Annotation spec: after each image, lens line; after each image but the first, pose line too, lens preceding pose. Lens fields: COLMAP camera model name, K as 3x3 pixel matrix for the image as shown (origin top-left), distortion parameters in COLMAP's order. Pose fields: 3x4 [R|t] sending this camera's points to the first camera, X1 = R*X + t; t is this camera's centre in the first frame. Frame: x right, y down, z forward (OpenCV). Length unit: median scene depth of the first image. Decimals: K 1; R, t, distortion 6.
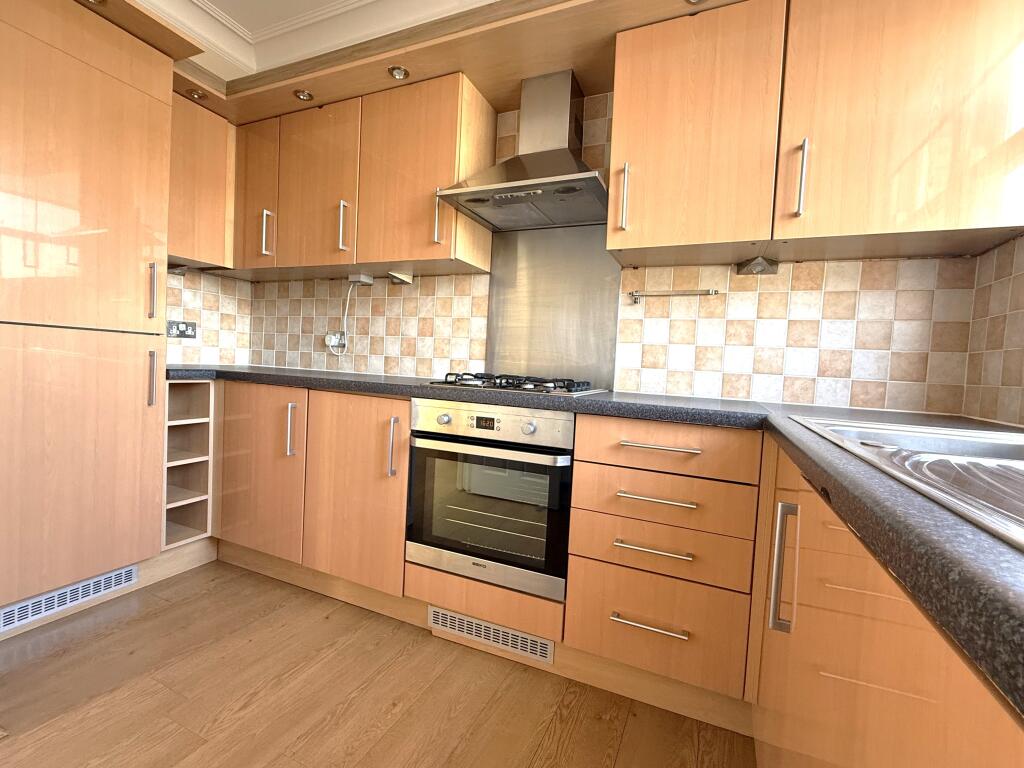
lens RADIAL K [[454.1, 0, 511.4], [0, 454.1, 384.9], [0, 0, 1]] dist [-0.001760, 0.000181]
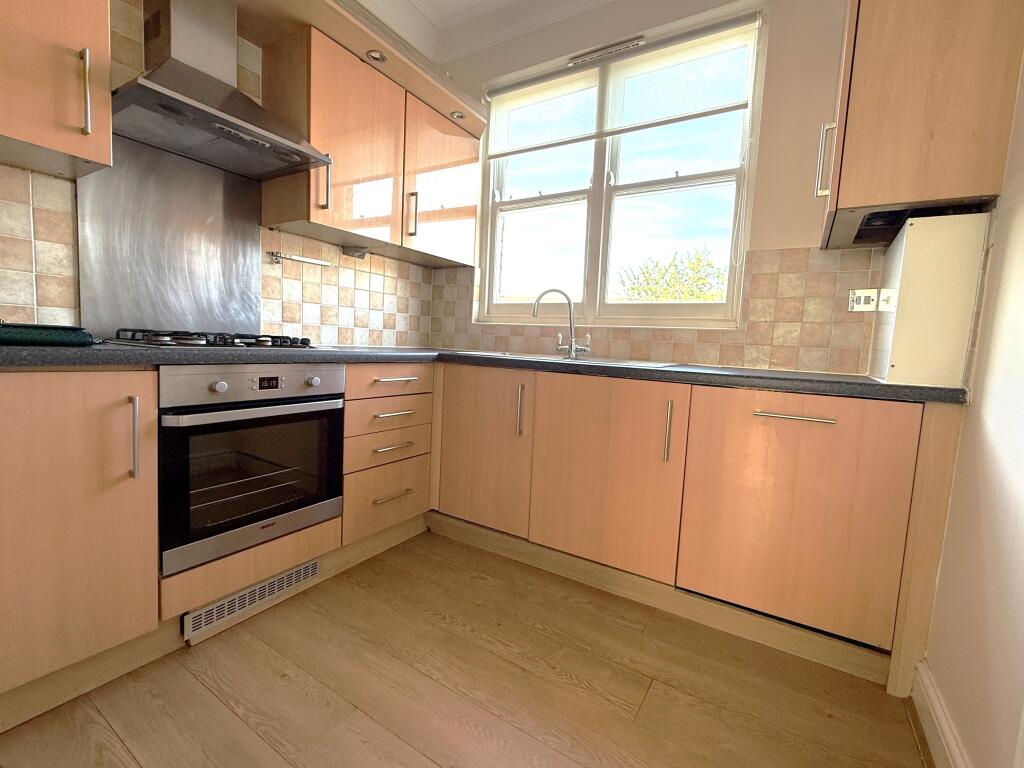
lens RADIAL K [[454.1, 0, 510.0], [0, 454.1, 381.4], [0, 0, 1]] dist [-0.001760, 0.000181]
pose [[0.145214, -0.130024, 0.980819, -0.882360], [0.001855, 0.991361, 0.131147, -0.044471], [-0.989399, -0.017225, 0.144200, 0.319074]]
